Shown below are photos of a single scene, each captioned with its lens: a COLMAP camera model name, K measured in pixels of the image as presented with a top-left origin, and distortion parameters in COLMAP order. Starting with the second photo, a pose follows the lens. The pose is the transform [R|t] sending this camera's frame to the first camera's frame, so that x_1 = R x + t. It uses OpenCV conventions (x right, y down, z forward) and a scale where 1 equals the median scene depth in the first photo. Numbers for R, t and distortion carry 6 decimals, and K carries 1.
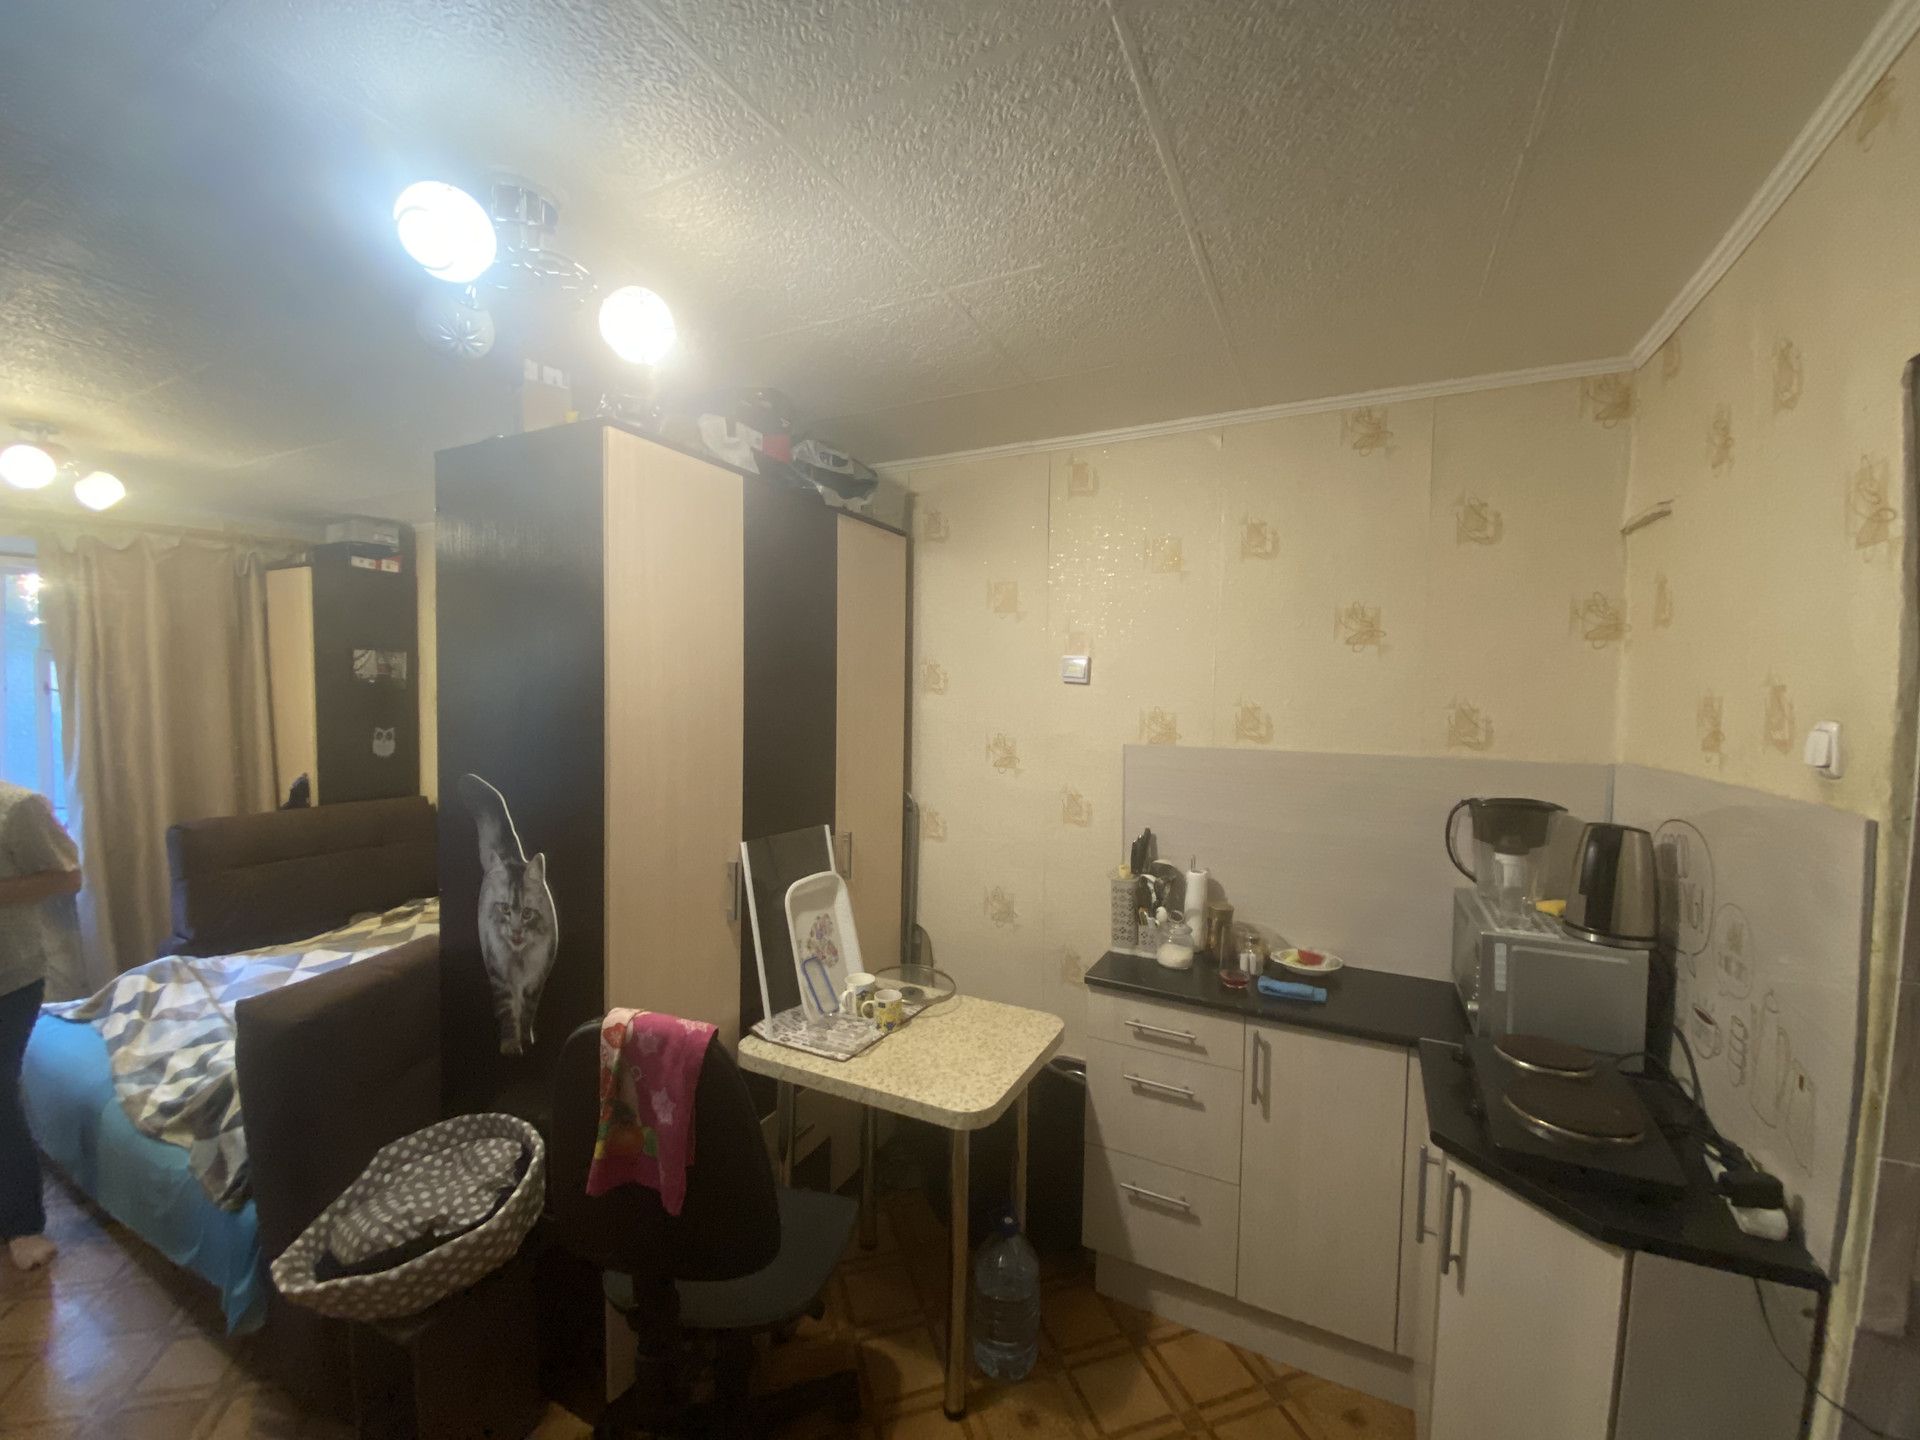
lens RADIAL K [[772.6, 0, 967.0], [0, 772.6, 723.0], [0, 0, 1]] dist [0.023066, -0.022379]
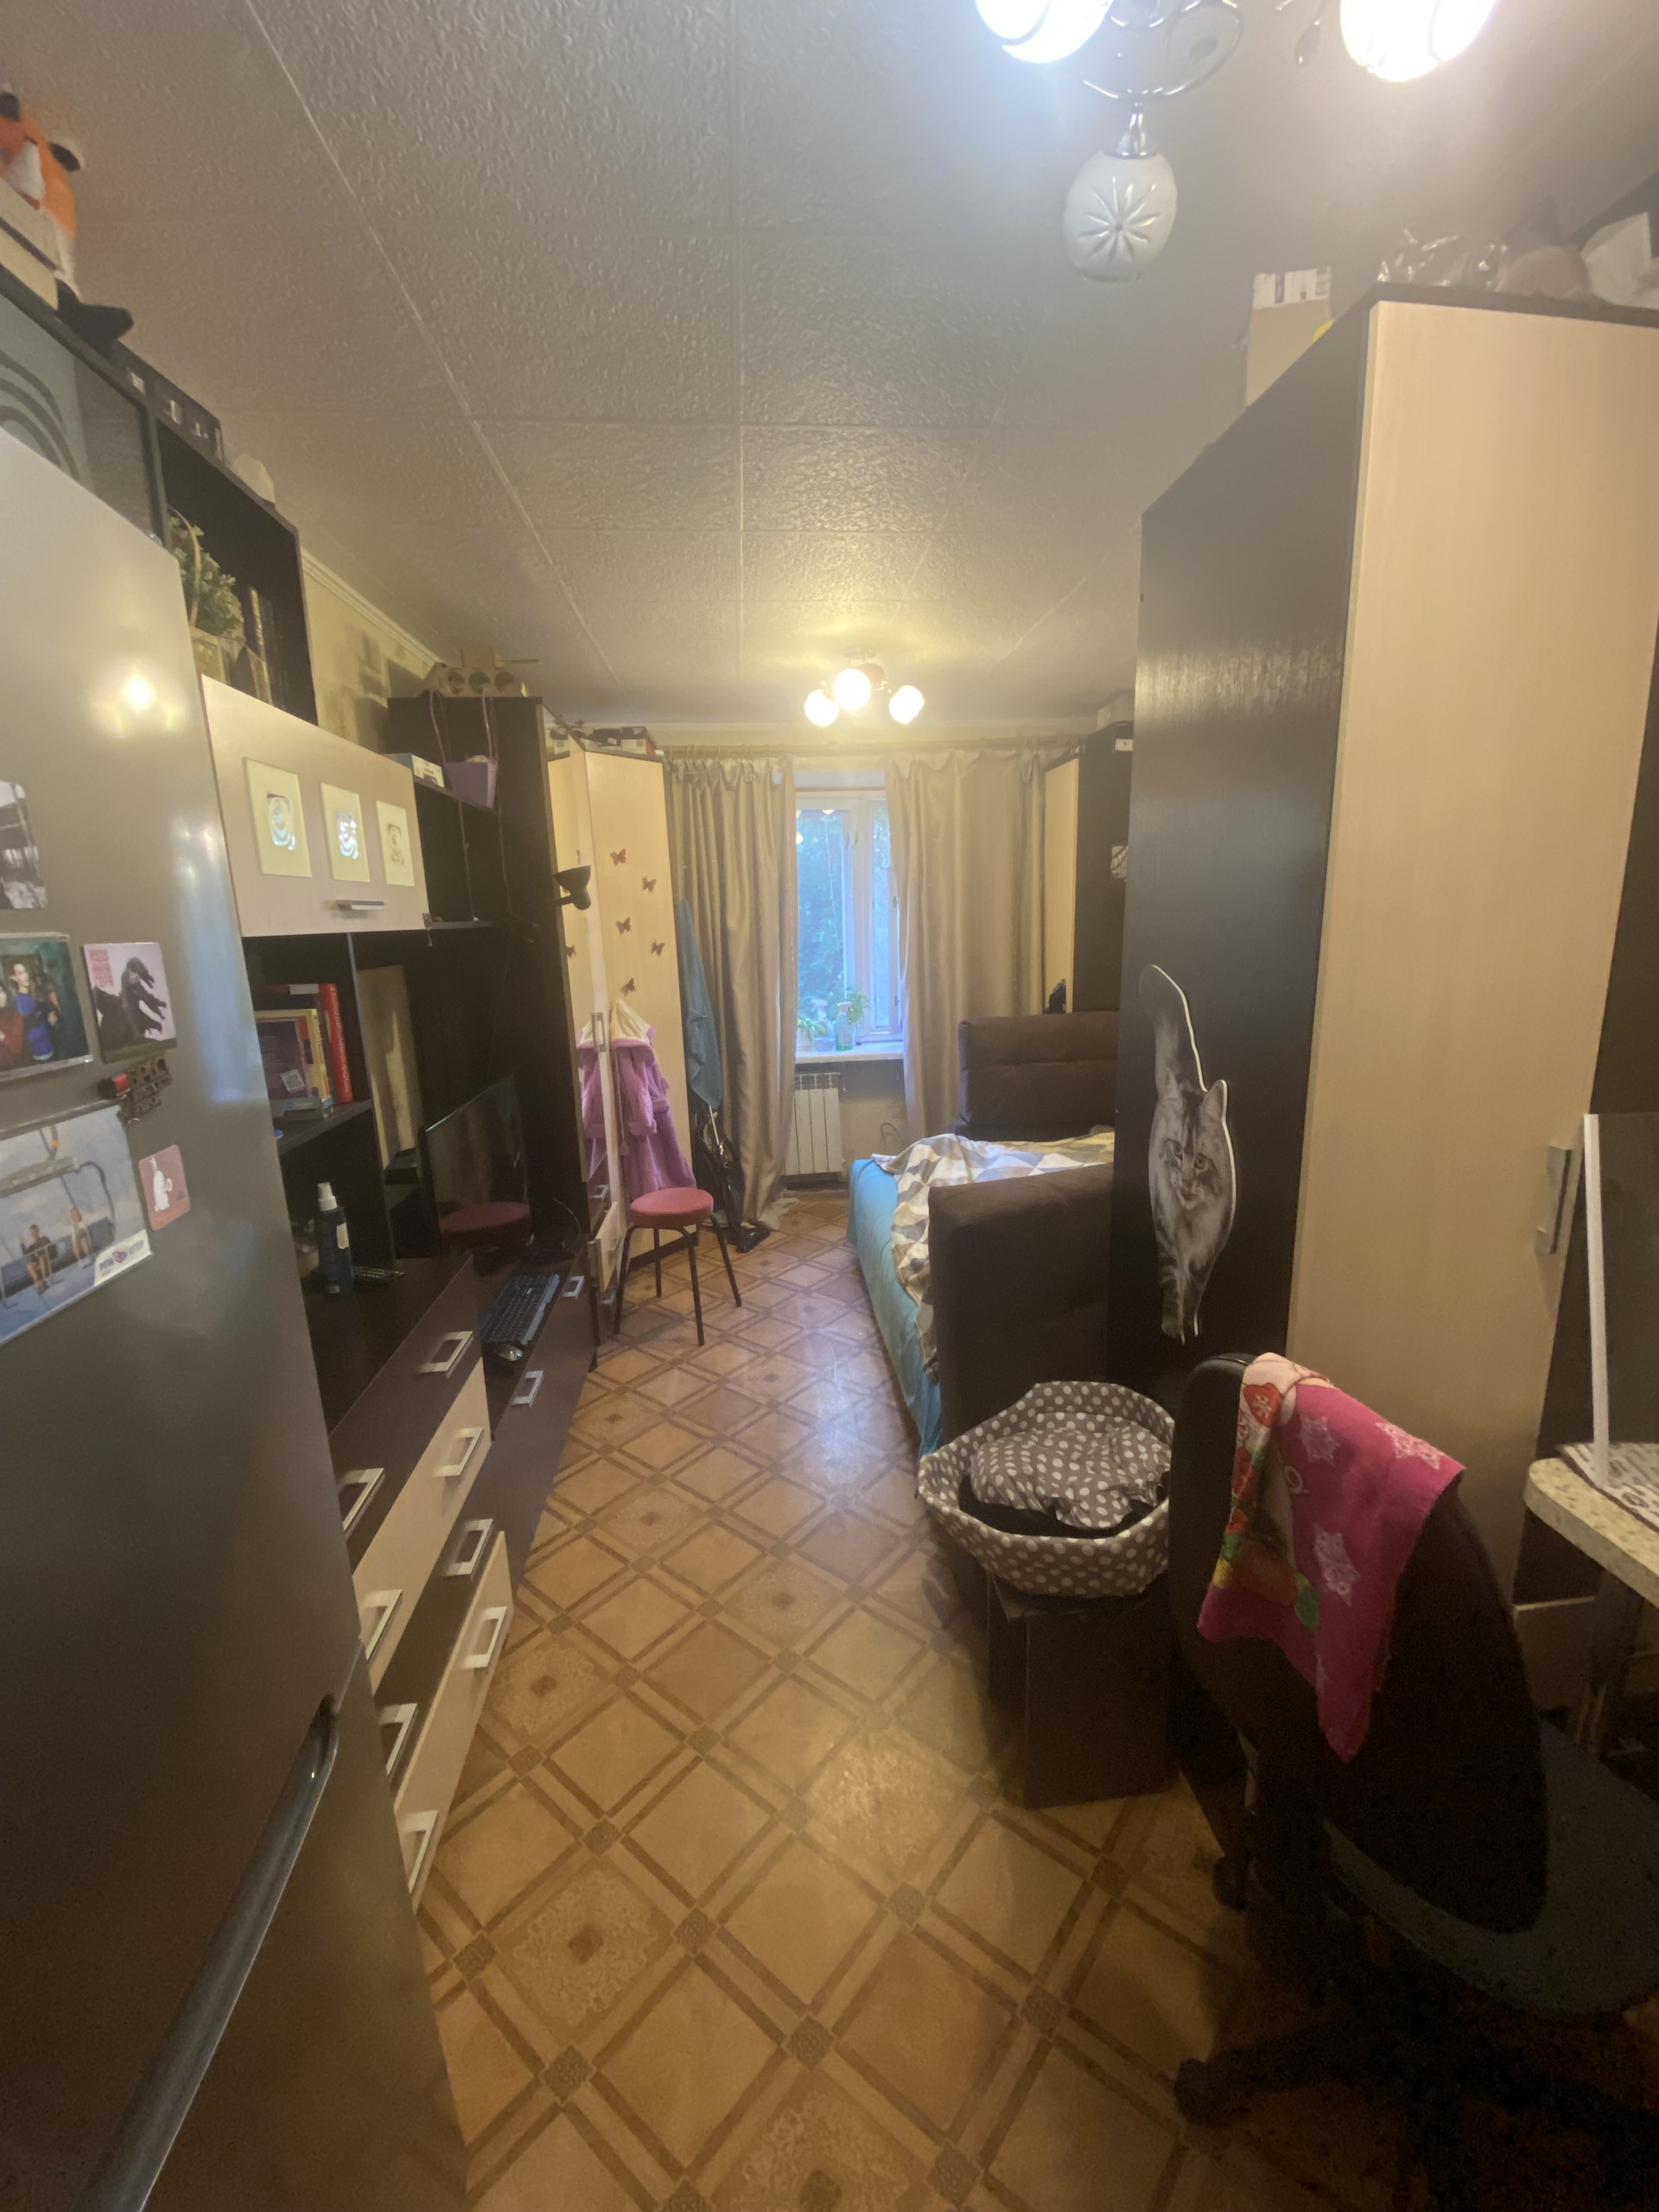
lens RADIAL K [[890.1, 0, 836.5], [0, 890.1, 1090.9], [0, 0, 1]] dist [0.023066, -0.022379]
pose [[0.533967, 0.141574, -0.833568, -0.067975], [-0.008346, 0.986716, 0.162238, 0.049476], [0.845464, -0.079673, 0.528055, 0.282643]]
